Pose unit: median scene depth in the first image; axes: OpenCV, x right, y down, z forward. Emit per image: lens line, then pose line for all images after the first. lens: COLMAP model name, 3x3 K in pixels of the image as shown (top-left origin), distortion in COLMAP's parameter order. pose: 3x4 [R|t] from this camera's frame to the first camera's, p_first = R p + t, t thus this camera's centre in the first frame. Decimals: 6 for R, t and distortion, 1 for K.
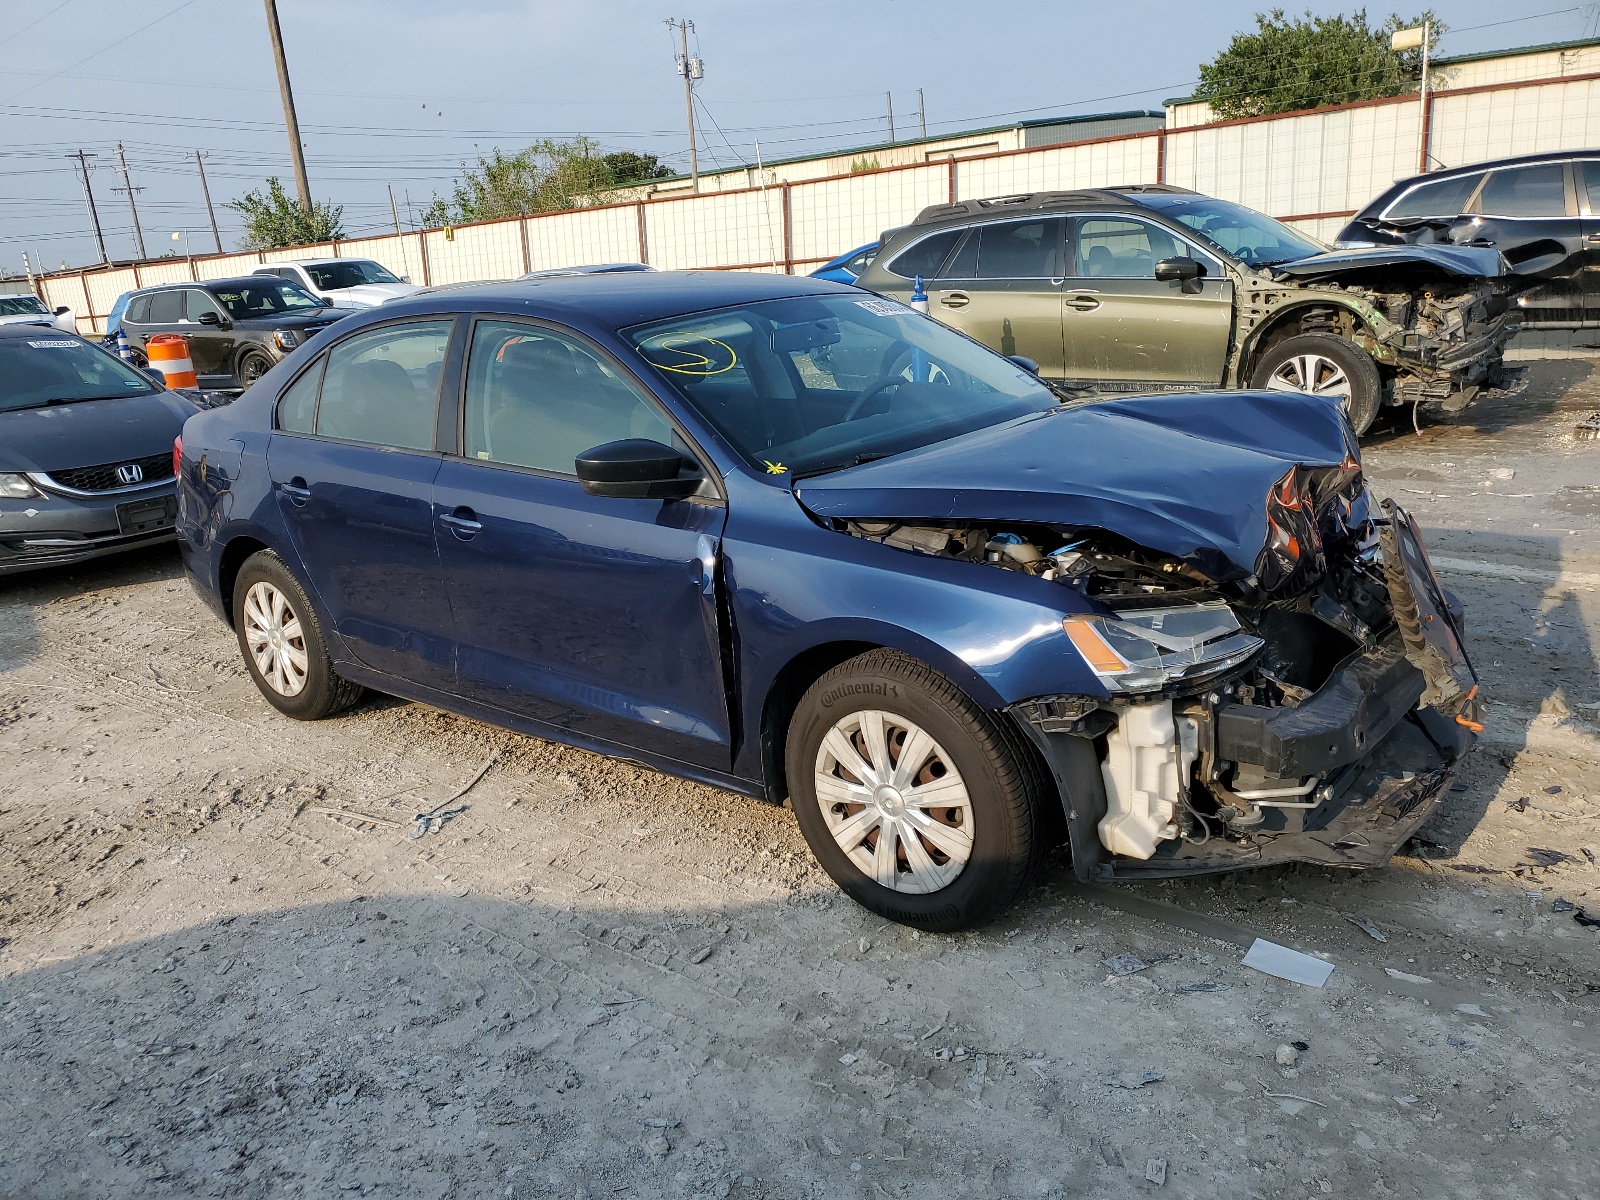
lens RADIAL K [[1229.9, 0, 693.0], [0, 1229.9, 596.7], [0, 0, 1]] dist [0.111005, -0.172649]
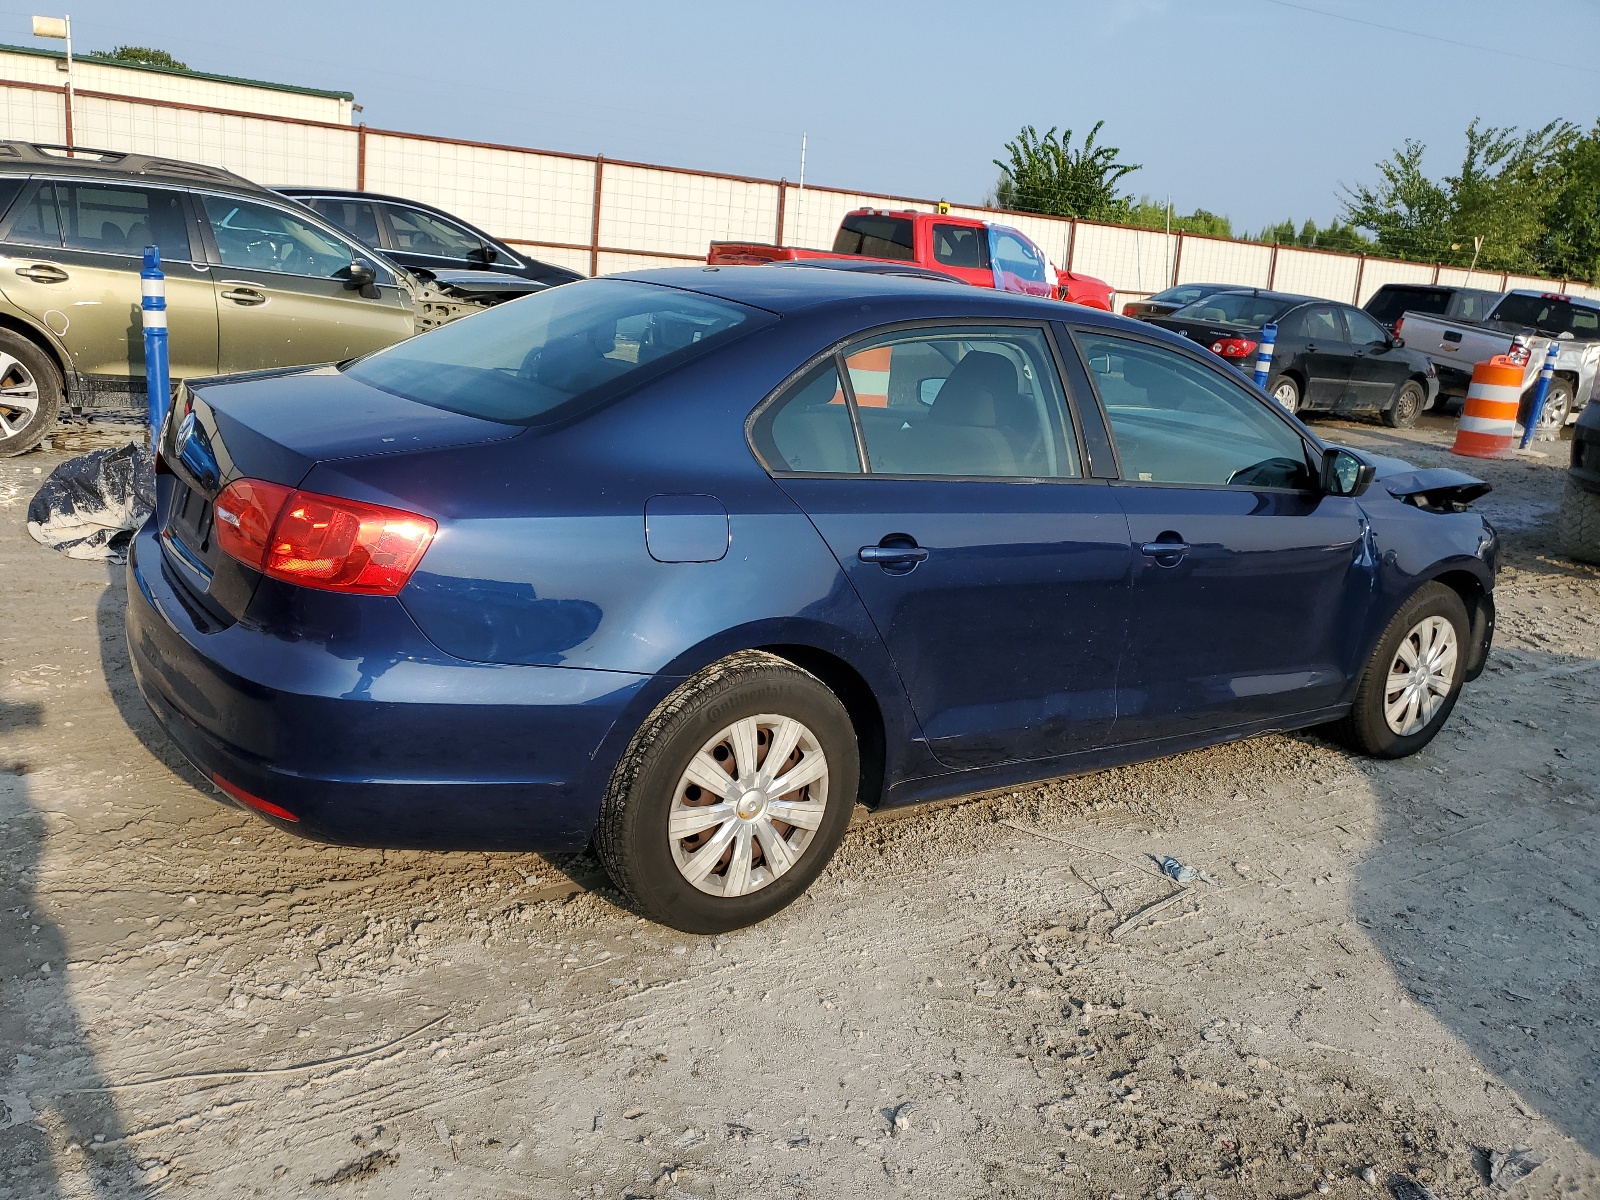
lens RADIAL K [[1223.5, 0, 766.9], [0, 1223.5, 607.1], [0, 0, 1]] dist [-0.011278, 0.000878]
pose [[0.254805, -0.163002, 0.953155, -0.857905], [0.146682, 0.980799, 0.128517, -0.134737], [-0.955803, 0.107064, 0.273822, 0.779976]]
